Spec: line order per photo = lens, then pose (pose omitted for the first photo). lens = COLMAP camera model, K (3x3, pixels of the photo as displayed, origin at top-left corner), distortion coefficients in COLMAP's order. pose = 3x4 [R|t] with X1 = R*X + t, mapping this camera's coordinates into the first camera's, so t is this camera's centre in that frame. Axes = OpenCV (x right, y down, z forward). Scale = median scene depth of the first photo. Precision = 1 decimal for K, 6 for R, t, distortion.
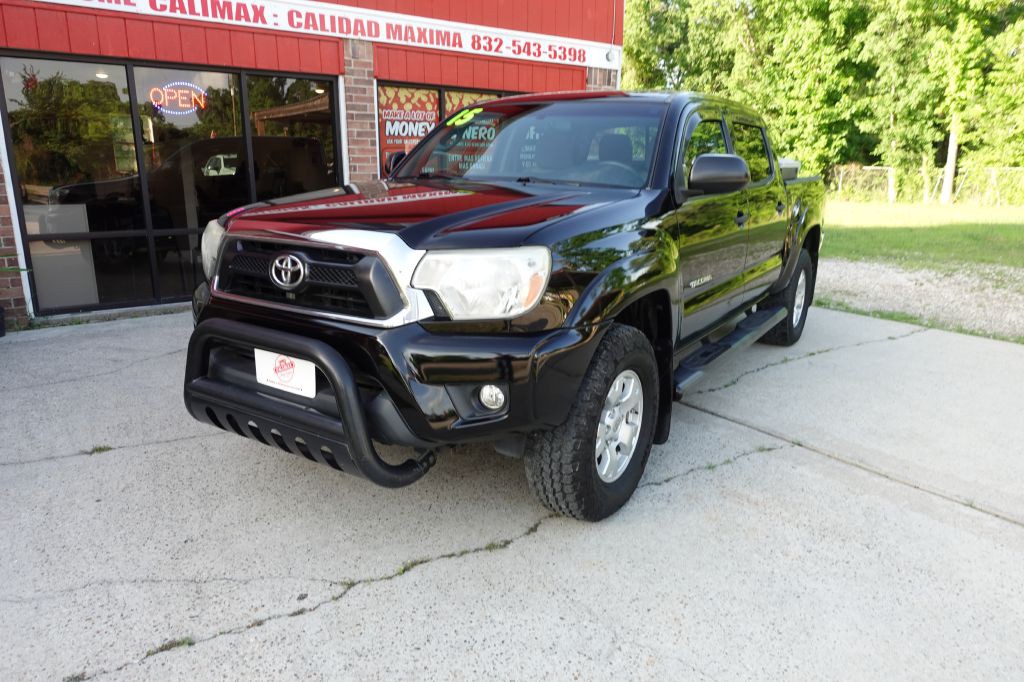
lens RADIAL K [[705.6, 0, 511.9], [0, 705.6, 338.5], [0, 0, 1]] dist [0.000923, -0.002115]
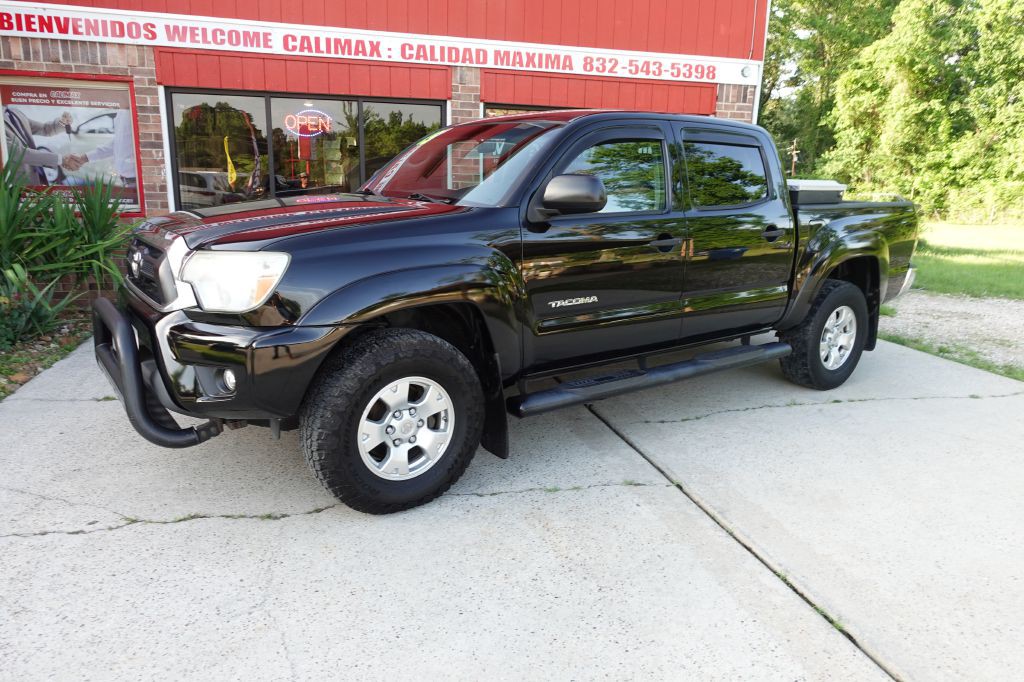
lens RADIAL K [[705.6, 0, 511.7], [0, 705.6, 337.8], [0, 0, 1]] dist [0.000923, -0.002115]
pose [[0.934223, 0.090267, -0.345078, 0.249256], [-0.099233, 0.995029, -0.008367, -0.006627], [0.342607, 0.042060, 0.938537, 0.022516]]
